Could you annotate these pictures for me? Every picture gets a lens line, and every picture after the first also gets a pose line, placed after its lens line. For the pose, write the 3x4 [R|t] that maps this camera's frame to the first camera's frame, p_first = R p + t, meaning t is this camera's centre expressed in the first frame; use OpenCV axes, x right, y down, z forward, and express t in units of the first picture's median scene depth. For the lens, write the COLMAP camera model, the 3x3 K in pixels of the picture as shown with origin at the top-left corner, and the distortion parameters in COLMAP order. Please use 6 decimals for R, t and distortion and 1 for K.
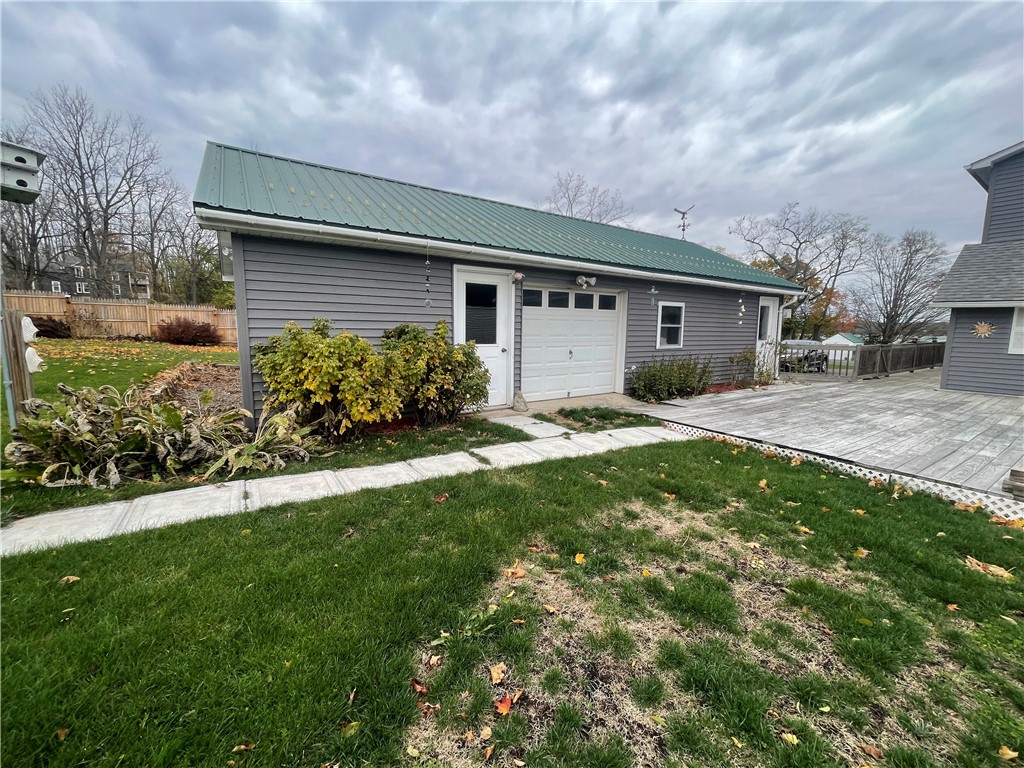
lens RADIAL K [[406.4, 0, 510.2], [0, 406.4, 377.0], [0, 0, 1]] dist [0.001811, 0.000294]
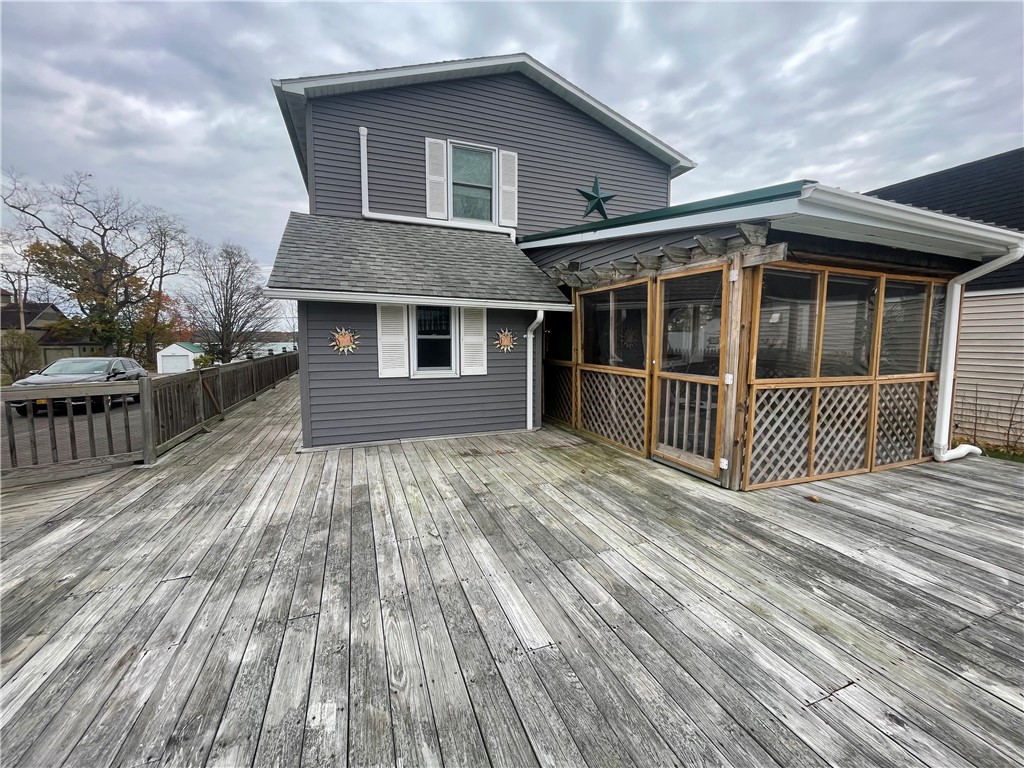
lens RADIAL K [[406.4, 0, 510.2], [0, 406.4, 377.0], [0, 0, 1]] dist [0.001811, 0.000294]
pose [[0.218187, -0.102860, 0.970471, 0.092823], [0.122560, 0.989445, 0.077316, -0.011631], [-0.968180, 0.102072, 0.228491, 0.094068]]
